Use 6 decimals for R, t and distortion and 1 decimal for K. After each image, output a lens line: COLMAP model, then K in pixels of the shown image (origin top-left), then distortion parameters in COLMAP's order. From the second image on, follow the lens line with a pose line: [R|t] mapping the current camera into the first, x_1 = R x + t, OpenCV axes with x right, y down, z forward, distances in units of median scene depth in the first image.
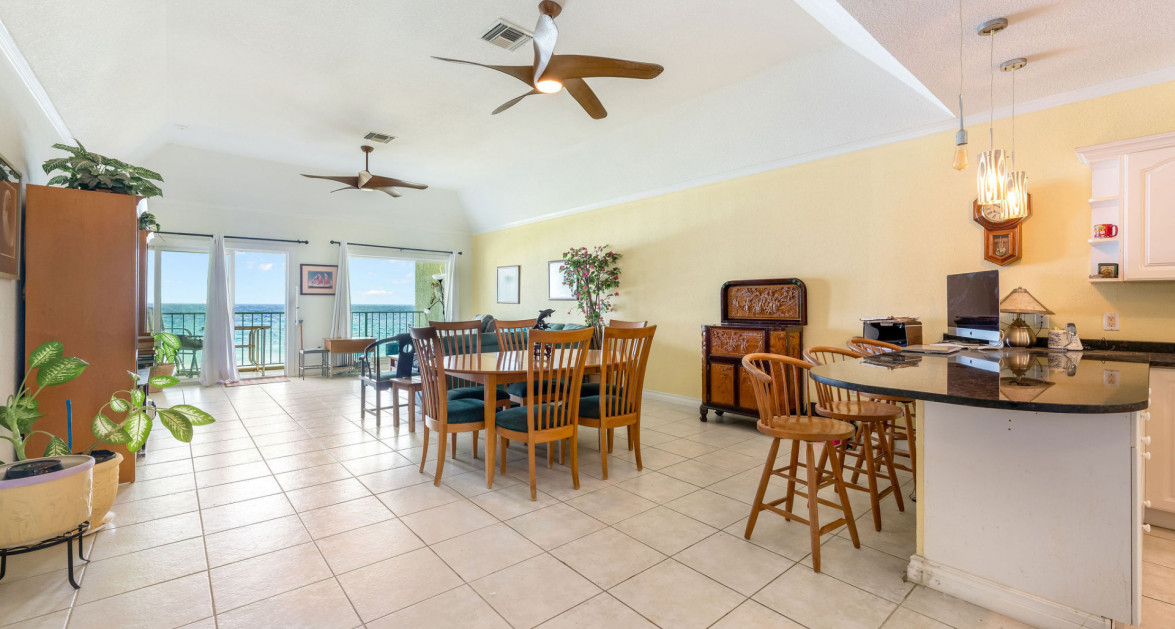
lens RADIAL K [[486.8, 0, 589.6], [0, 486.8, 298.7], [0, 0, 1]] dist [0.000381, 0.000534]
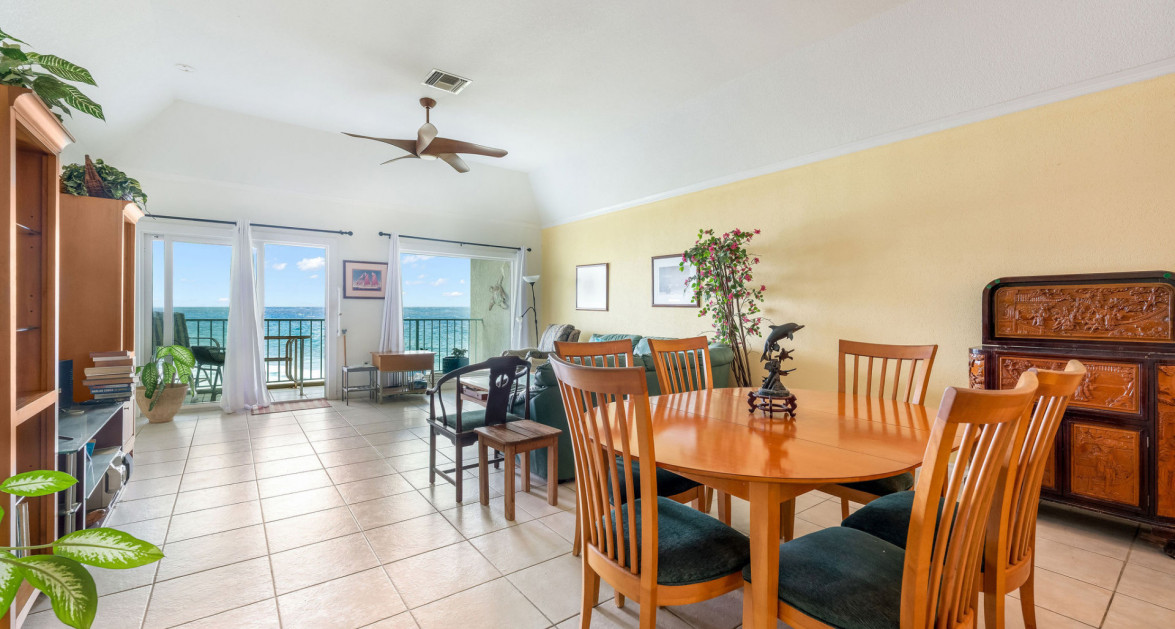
lens RADIAL K [[478.2, 0, 587.5], [0, 478.2, 314.5], [0, 0, 1]] dist [0.000502, 0.000256]
pose [[0.997648, 0.006785, -0.068214, -0.150537], [-0.005545, 0.999816, 0.018352, 0.002018], [0.068326, -0.017931, 0.997502, 0.261391]]
